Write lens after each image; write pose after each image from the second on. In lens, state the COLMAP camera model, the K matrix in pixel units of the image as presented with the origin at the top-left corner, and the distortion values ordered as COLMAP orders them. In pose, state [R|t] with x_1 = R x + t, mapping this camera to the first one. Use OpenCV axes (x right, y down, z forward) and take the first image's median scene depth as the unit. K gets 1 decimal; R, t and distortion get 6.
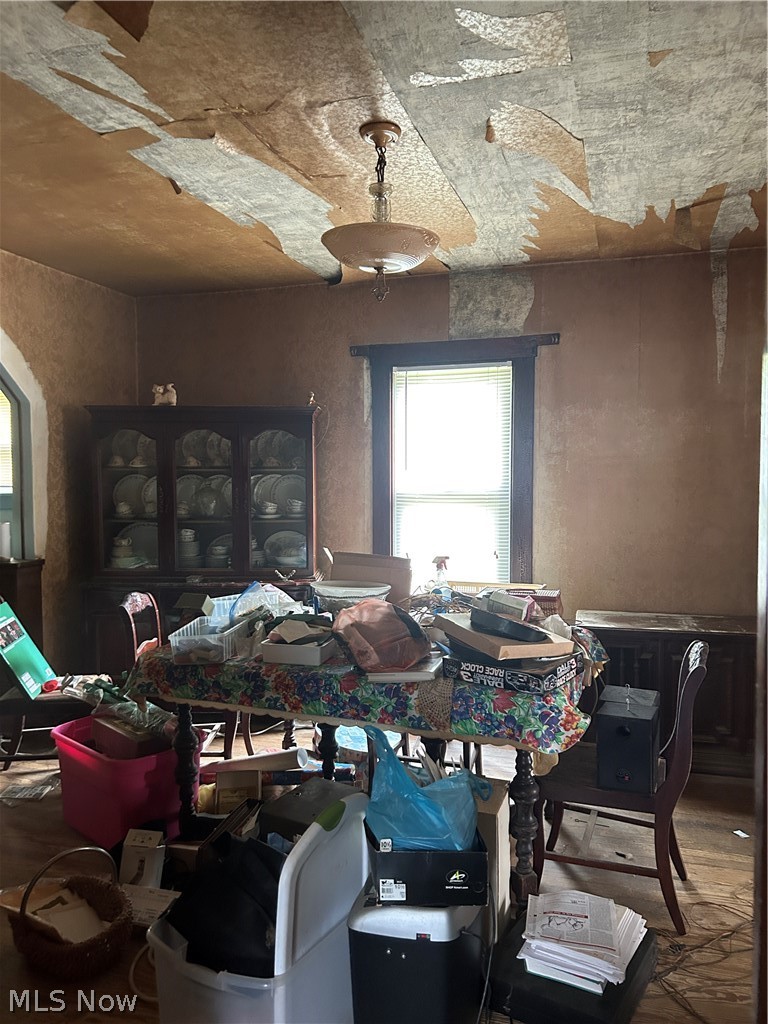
lens RADIAL K [[766.9, 0, 378.2], [0, 766.9, 515.9], [0, 0, 1]] dist [0.035343, -0.037461]
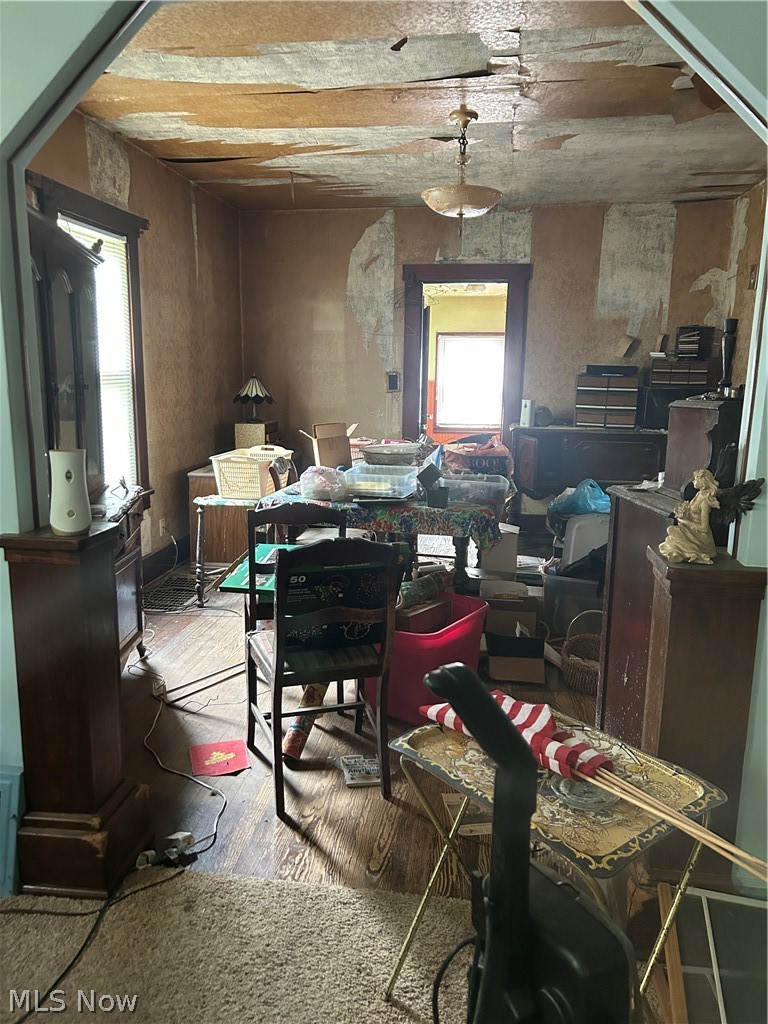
lens RADIAL K [[766.9, 0, 378.2], [0, 766.9, 515.9], [0, 0, 1]] dist [0.035343, -0.037461]
pose [[-0.151952, -0.186688, 0.970597, -1.273454], [0.038918, 0.980108, 0.194610, -0.041987], [-0.987621, 0.067345, -0.141664, 1.181953]]
